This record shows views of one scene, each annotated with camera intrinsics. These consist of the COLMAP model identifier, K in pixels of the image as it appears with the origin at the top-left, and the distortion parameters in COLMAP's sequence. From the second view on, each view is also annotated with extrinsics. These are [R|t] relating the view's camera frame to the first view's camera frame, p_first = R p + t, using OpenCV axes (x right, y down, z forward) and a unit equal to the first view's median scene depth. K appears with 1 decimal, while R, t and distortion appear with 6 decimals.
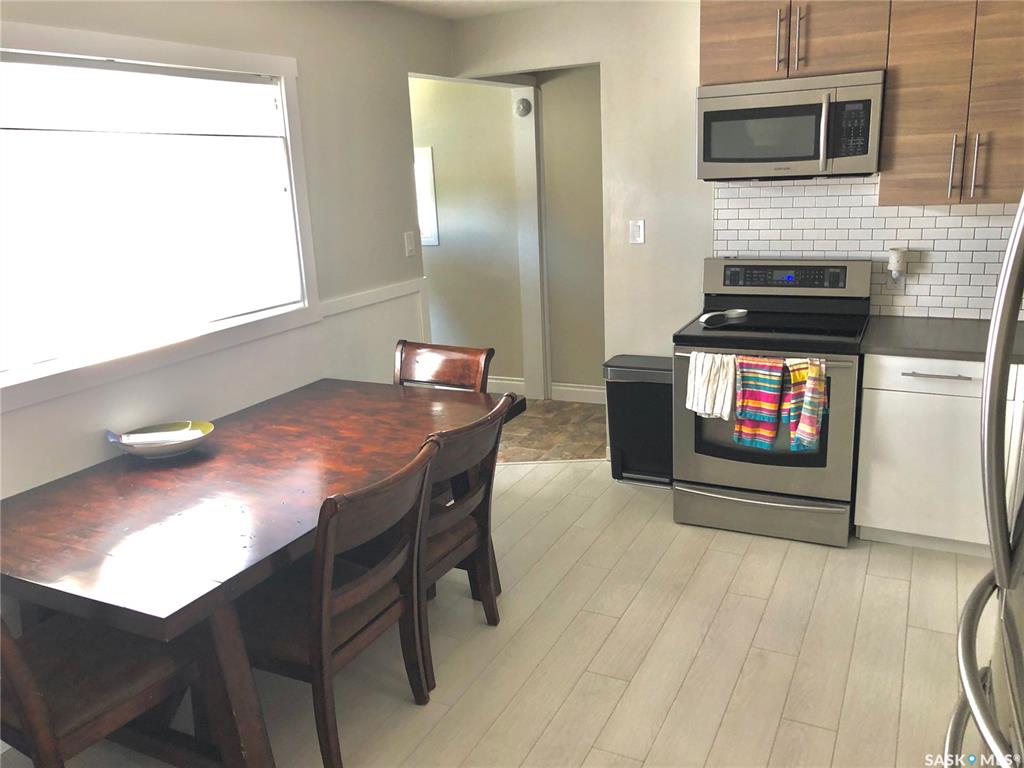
lens RADIAL K [[842.7, 0, 512.1], [0, 842.7, 380.7], [0, 0, 1]] dist [0.014504, 0.006427]
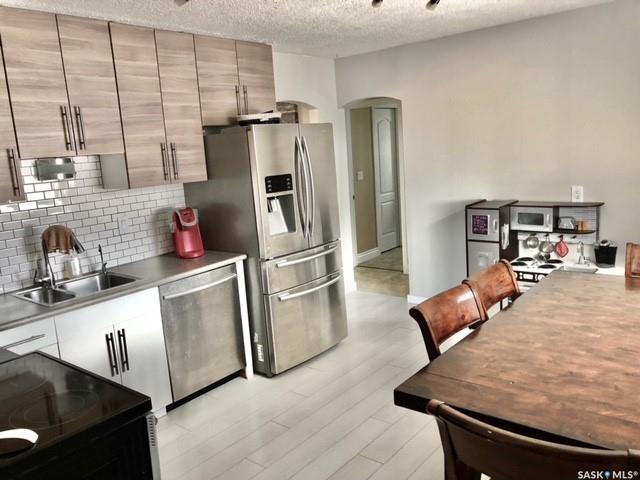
lens RADIAL K [[526.7, 0, 315.4], [0, 526.7, 242.8], [0, 0, 1]] dist [0.014504, 0.006427]
pose [[-0.964755, 0.069084, 0.253919, -0.049709], [0.170150, 0.899846, 0.401655, -0.330492], [-0.200740, 0.430703, -0.879885, 1.369963]]
